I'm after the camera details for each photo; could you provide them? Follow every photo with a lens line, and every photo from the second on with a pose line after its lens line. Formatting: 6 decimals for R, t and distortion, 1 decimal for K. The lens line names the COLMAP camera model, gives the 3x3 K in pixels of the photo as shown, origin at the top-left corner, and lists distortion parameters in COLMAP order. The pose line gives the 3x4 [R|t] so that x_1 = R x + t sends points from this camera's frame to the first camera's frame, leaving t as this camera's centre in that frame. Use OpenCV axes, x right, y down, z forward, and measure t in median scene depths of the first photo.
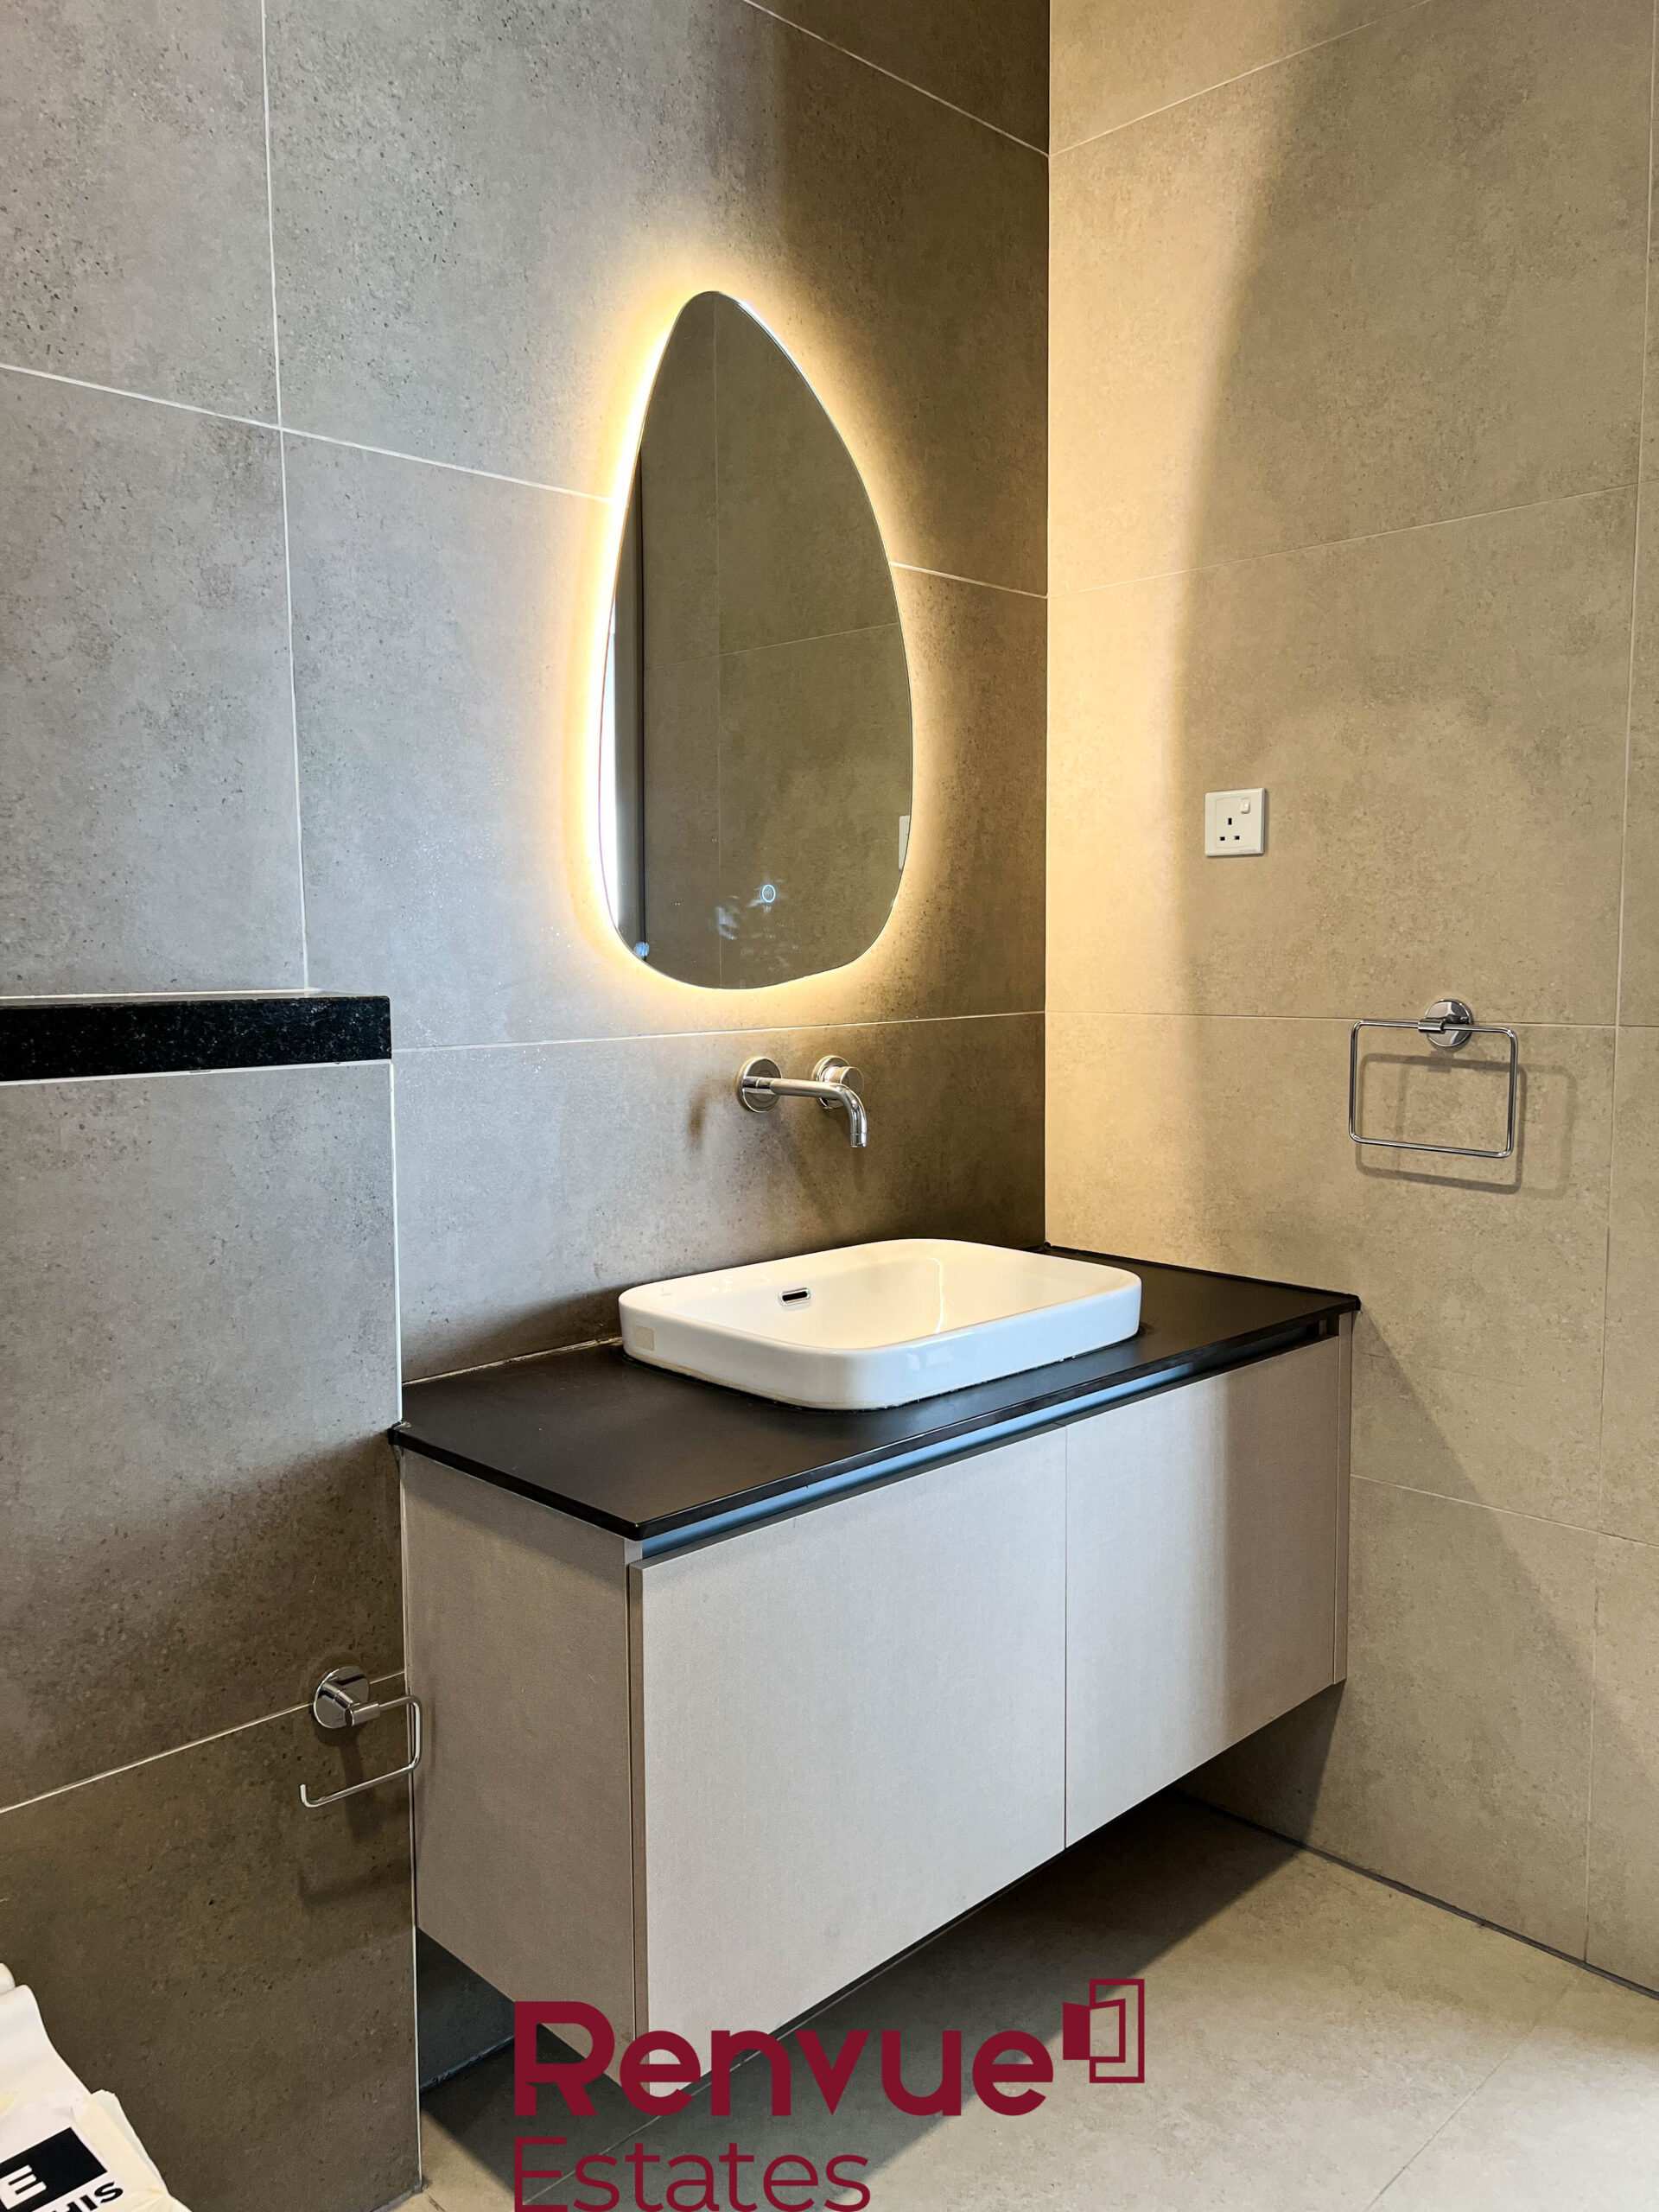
lens RADIAL K [[1663.0, 0, 835.4], [0, 1663.0, 1115.2], [0, 0, 1]] dist [0.047574, -0.055059]
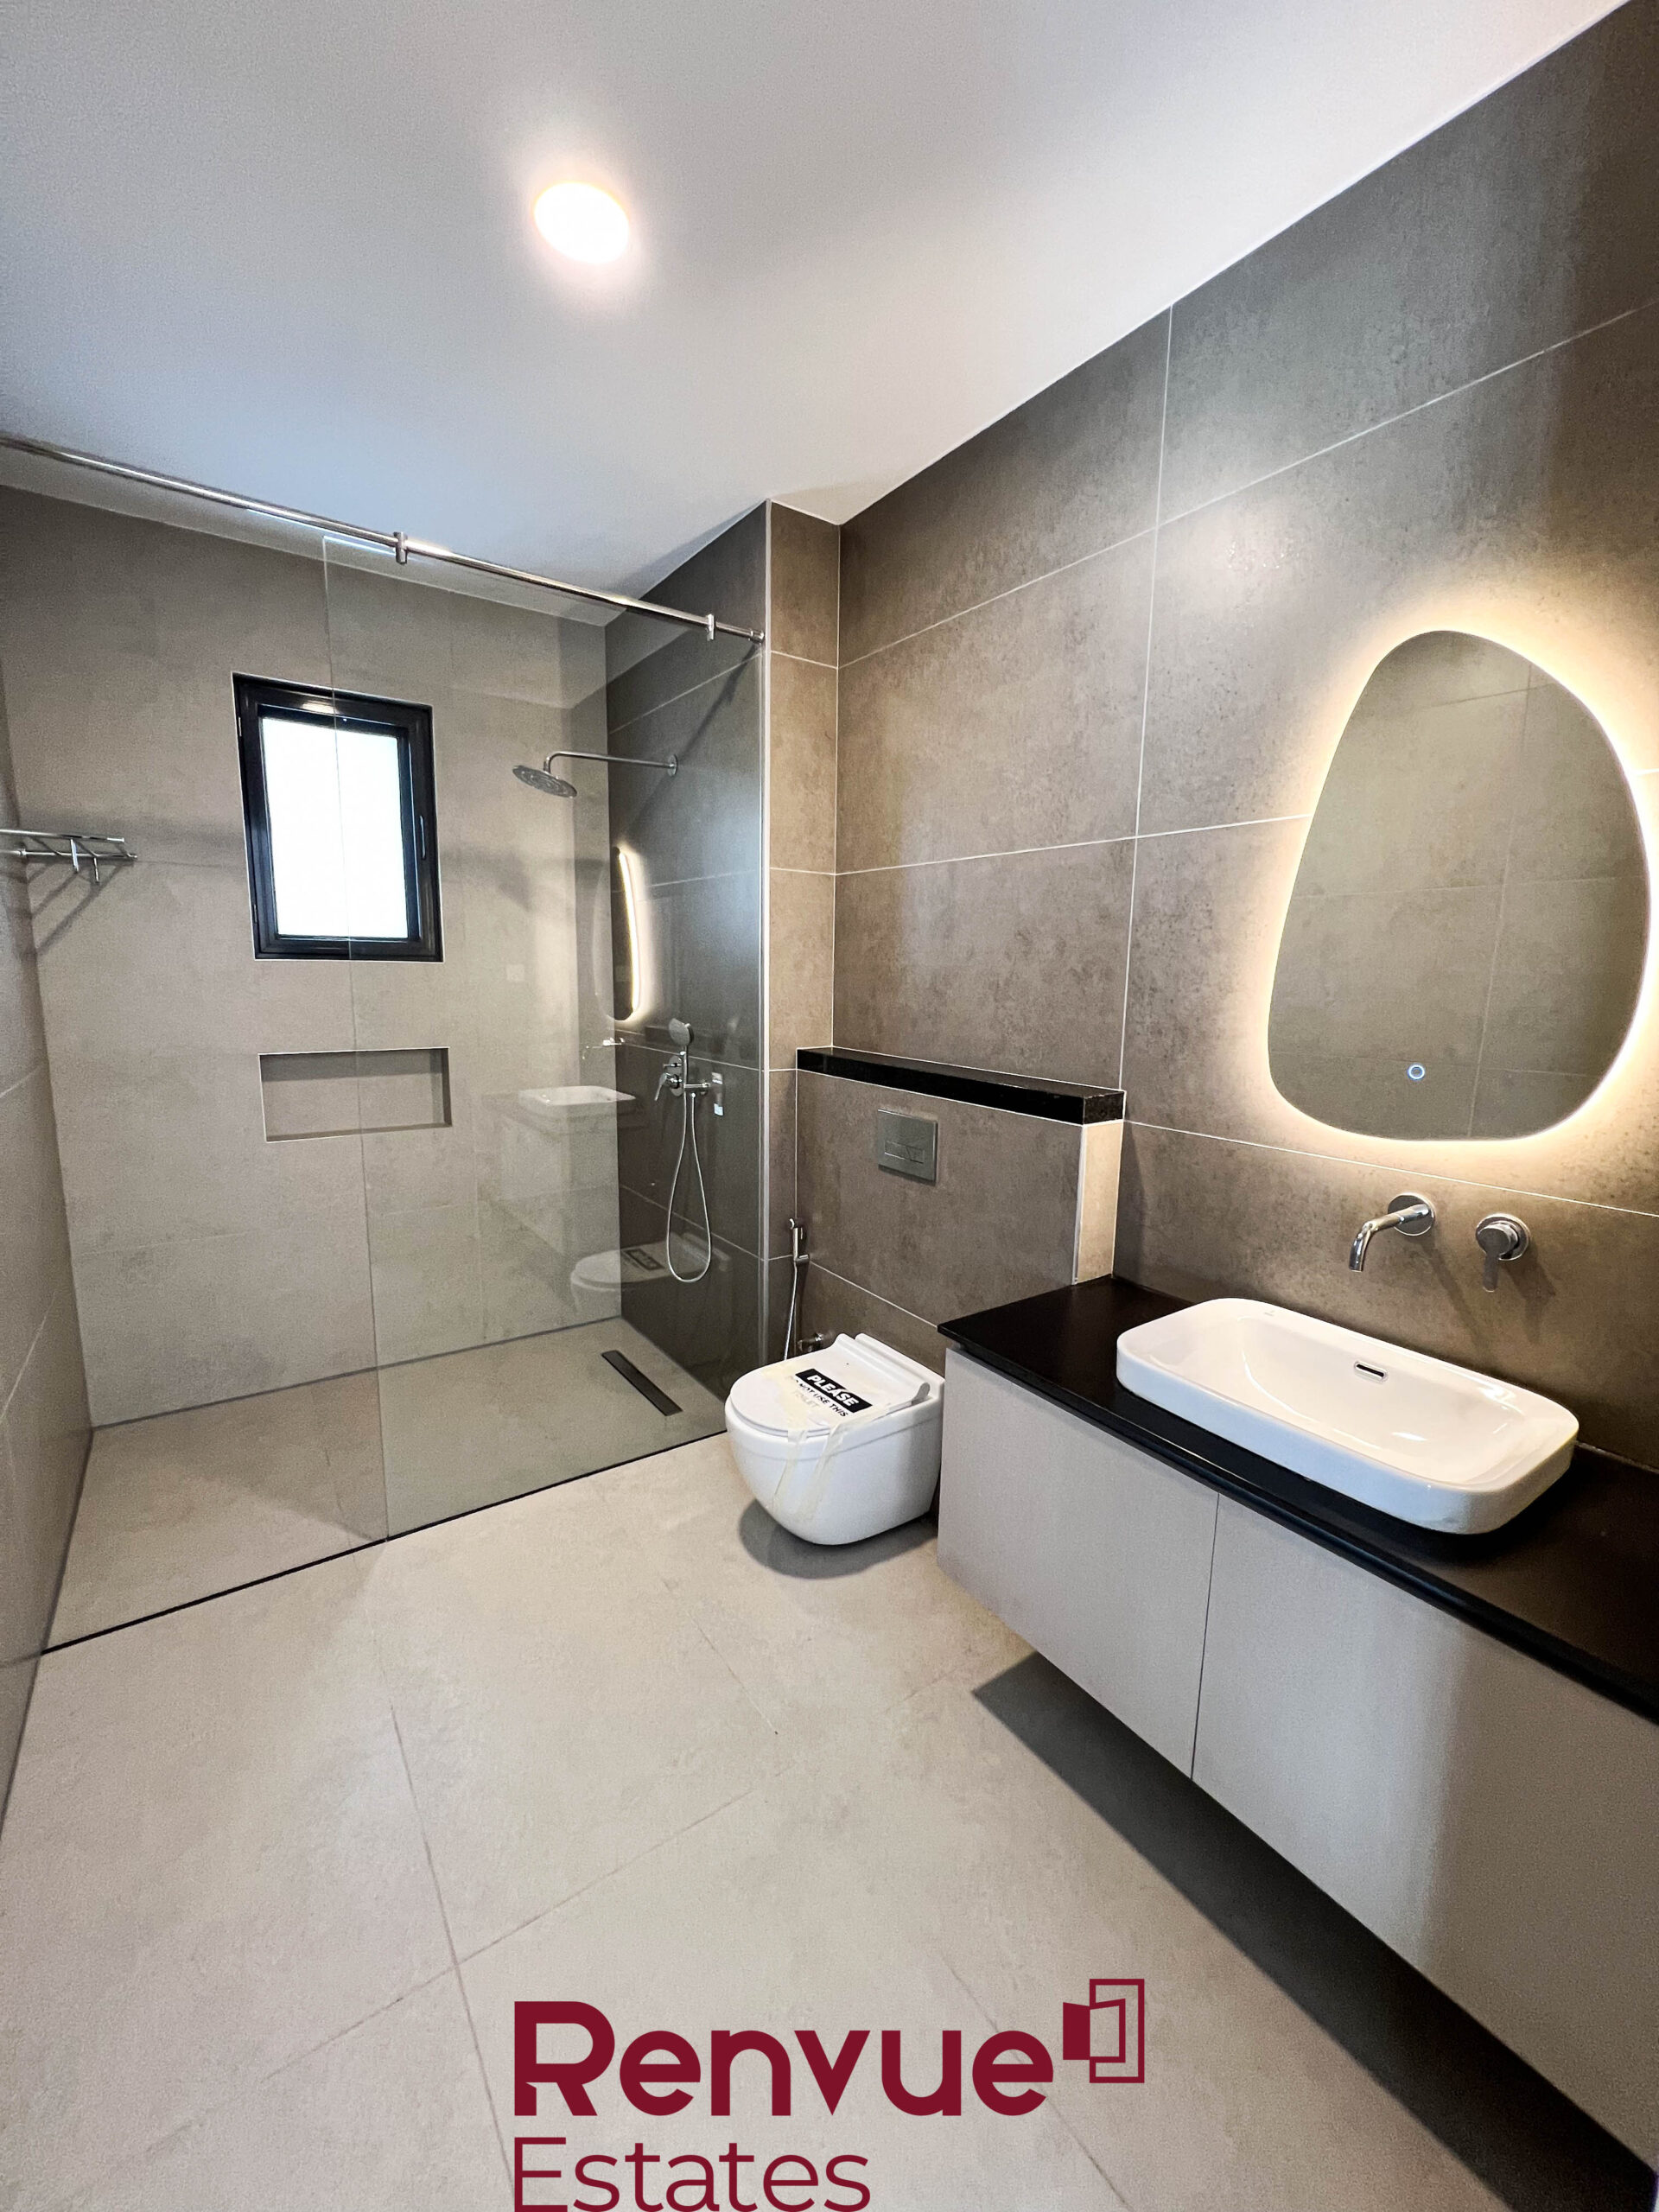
lens RADIAL K [[895.3, 0, 829.5], [0, 895.3, 1106.0], [0, 0, 1]] dist [0.000556, 0.000281]
pose [[-0.176026, 0.154885, -0.972124, 0.864449], [-0.120878, 0.976669, 0.177497, -0.208515], [0.976936, 0.148753, -0.153197, 0.777323]]
